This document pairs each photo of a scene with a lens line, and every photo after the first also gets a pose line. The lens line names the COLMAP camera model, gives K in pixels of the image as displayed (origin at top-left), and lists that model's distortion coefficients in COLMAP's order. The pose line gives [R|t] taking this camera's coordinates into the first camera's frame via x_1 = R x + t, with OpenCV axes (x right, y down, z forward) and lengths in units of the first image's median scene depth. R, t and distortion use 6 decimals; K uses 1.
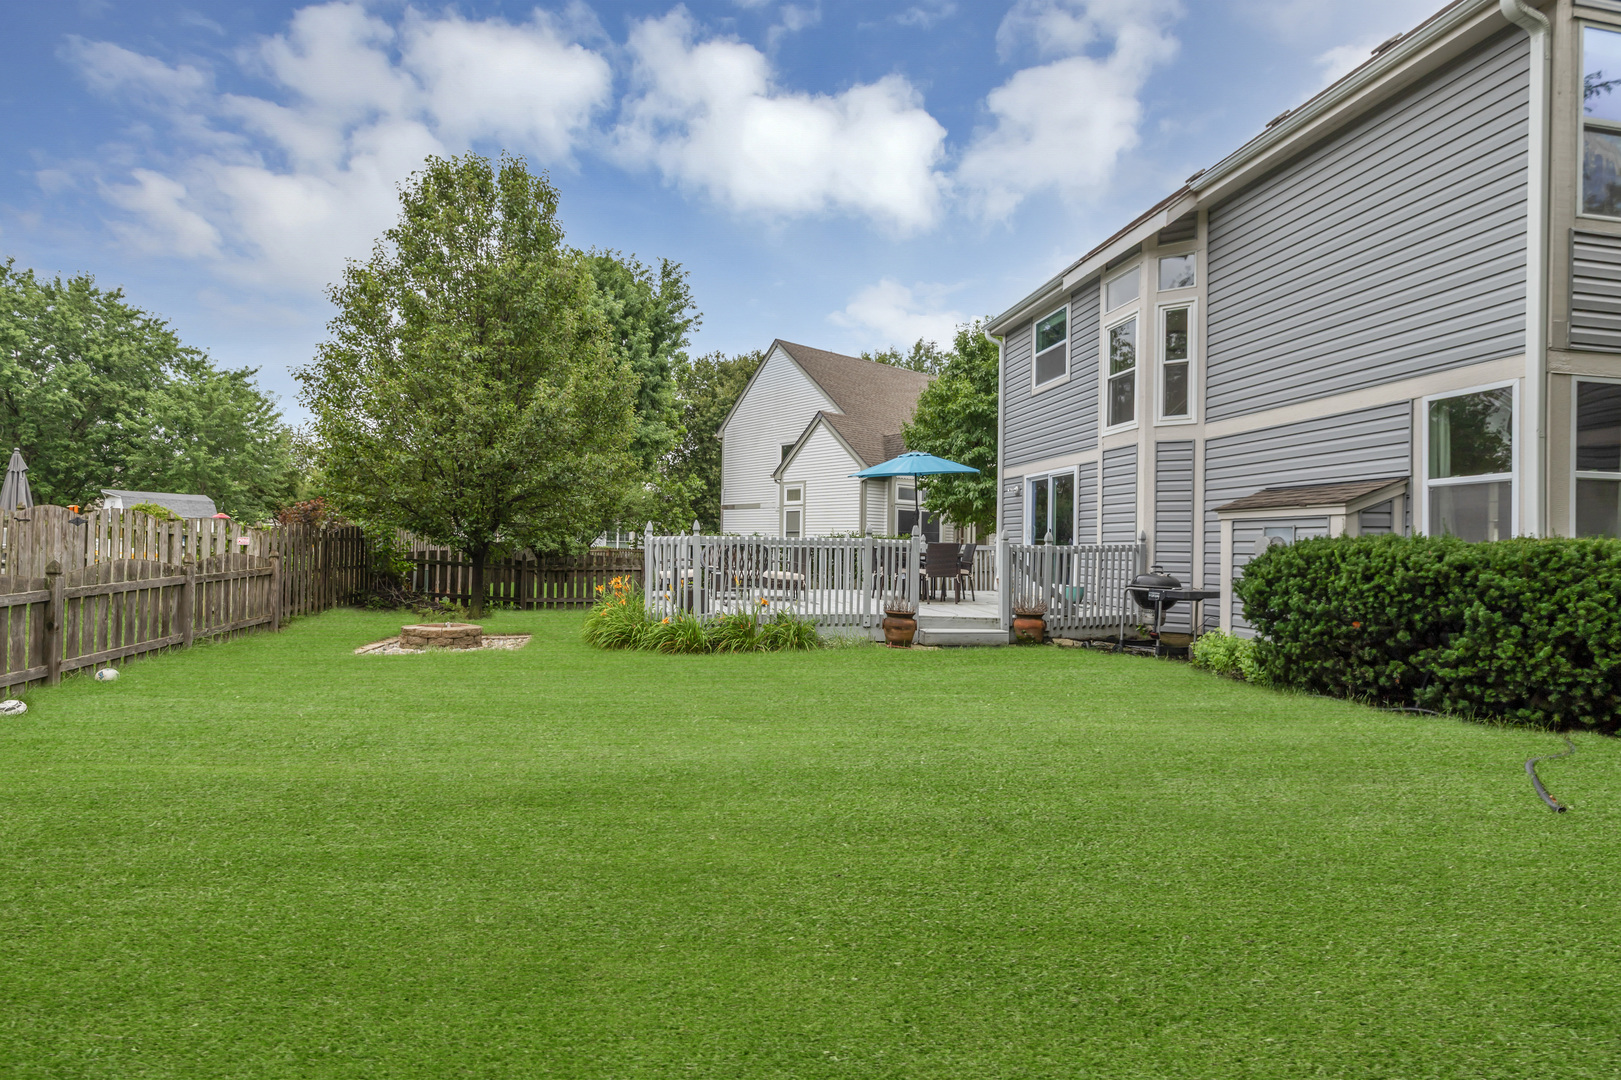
lens RADIAL K [[807.6, 0, 810.5], [0, 807.6, 540.0], [0, 0, 1]] dist [0.001302, 0.000277]
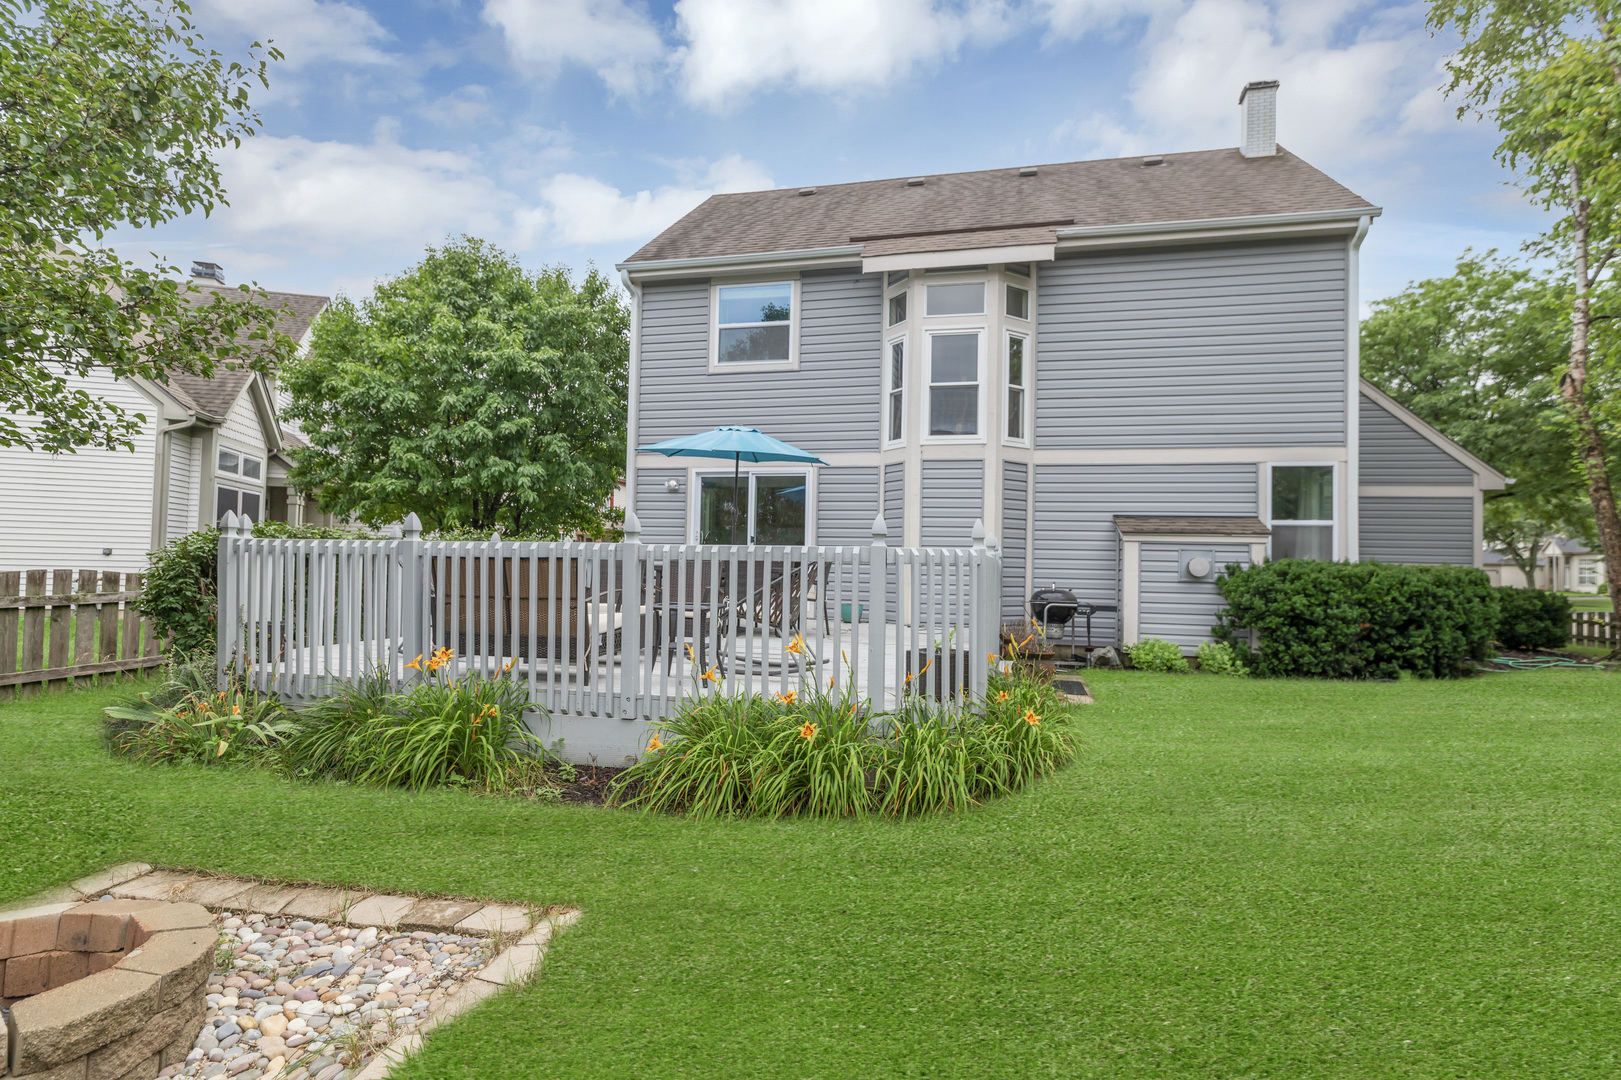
lens RADIAL K [[807.6, 0, 810.5], [0, 807.6, 540.0], [0, 0, 1]] dist [0.001302, 0.000277]
pose [[0.407922, 0.014185, 0.912907, -0.703294], [-0.022470, 0.999732, -0.005493, -0.010059], [-0.912740, -0.018272, 0.408132, 0.922244]]
